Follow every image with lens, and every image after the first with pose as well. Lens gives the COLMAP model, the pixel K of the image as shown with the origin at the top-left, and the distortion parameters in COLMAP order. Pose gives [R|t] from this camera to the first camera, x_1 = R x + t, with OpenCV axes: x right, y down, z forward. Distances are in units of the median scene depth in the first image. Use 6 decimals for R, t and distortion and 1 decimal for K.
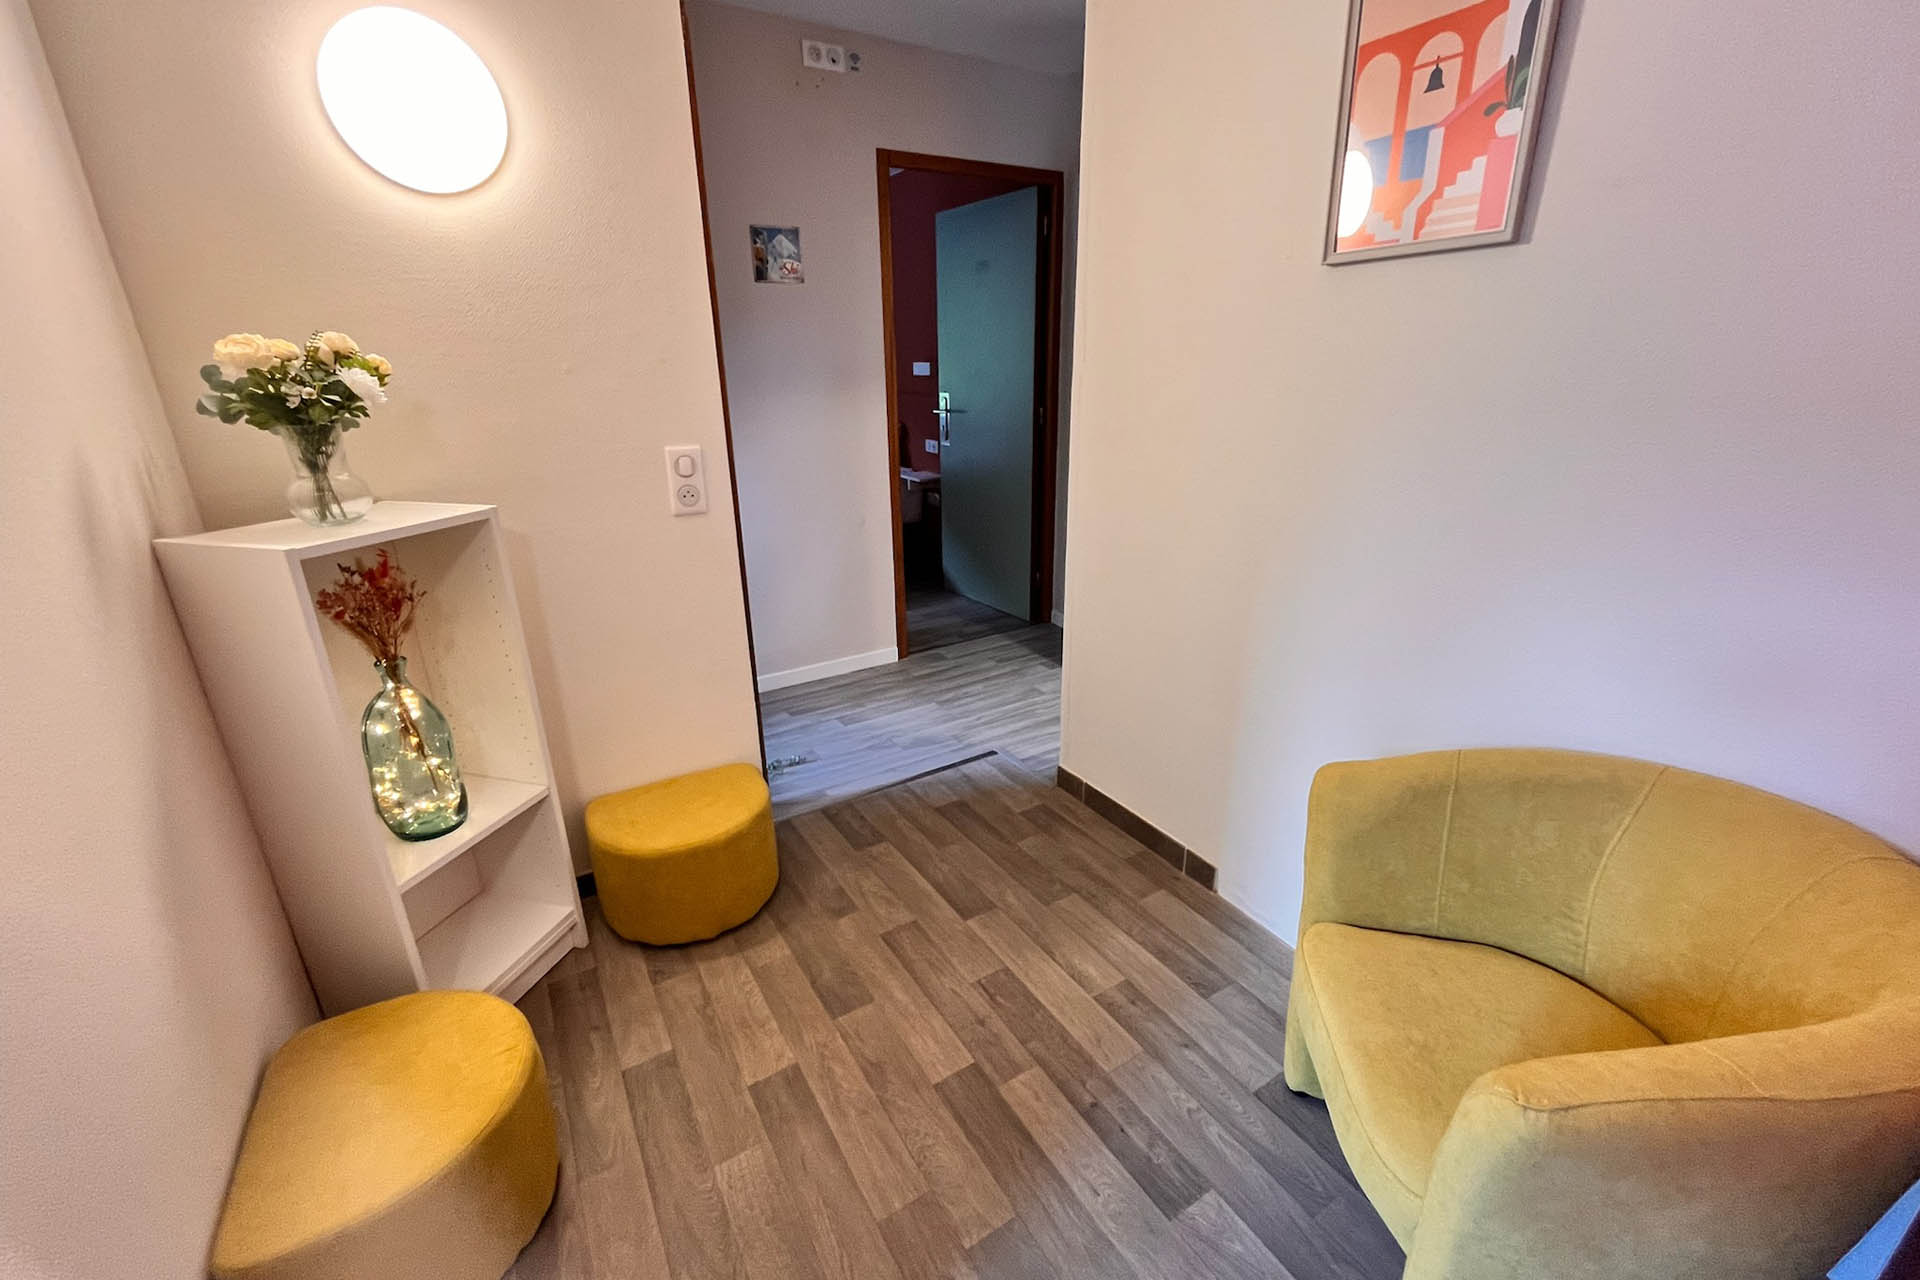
lens RADIAL K [[794.3, 0, 960.0], [0, 794.3, 640.0], [0, 0, 1]] dist [-0.000936, -0.000122]
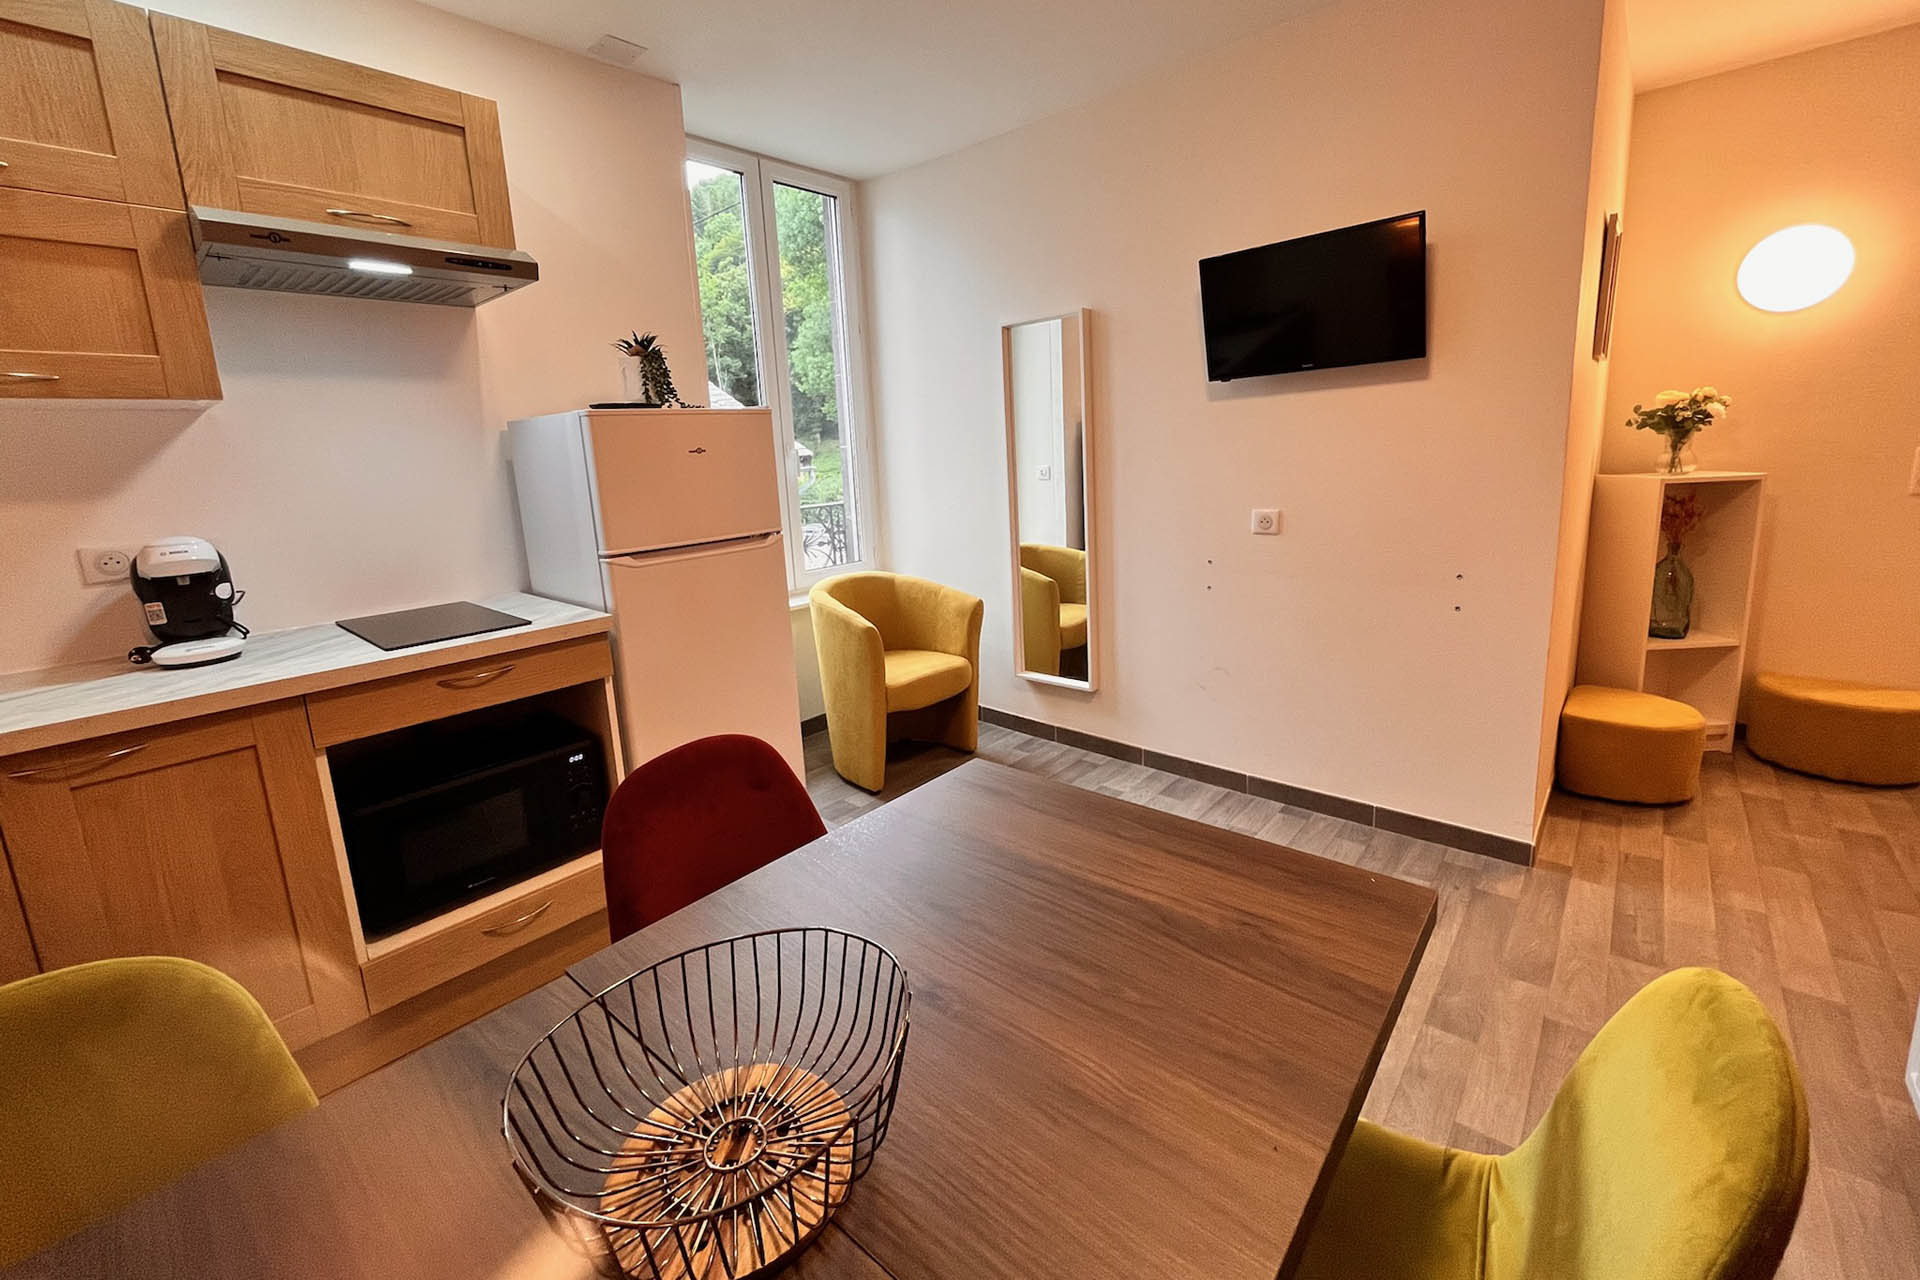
lens RADIAL K [[782.6, 0, 962.7], [0, 782.6, 589.2], [0, 0, 1]] dist [-0.001828, -0.000294]
pose [[0.304271, 0.169648, -0.937357, 0.653139], [-0.285115, 0.955123, 0.080313, 0.528684], [0.908916, 0.242818, 0.338986, -1.387326]]
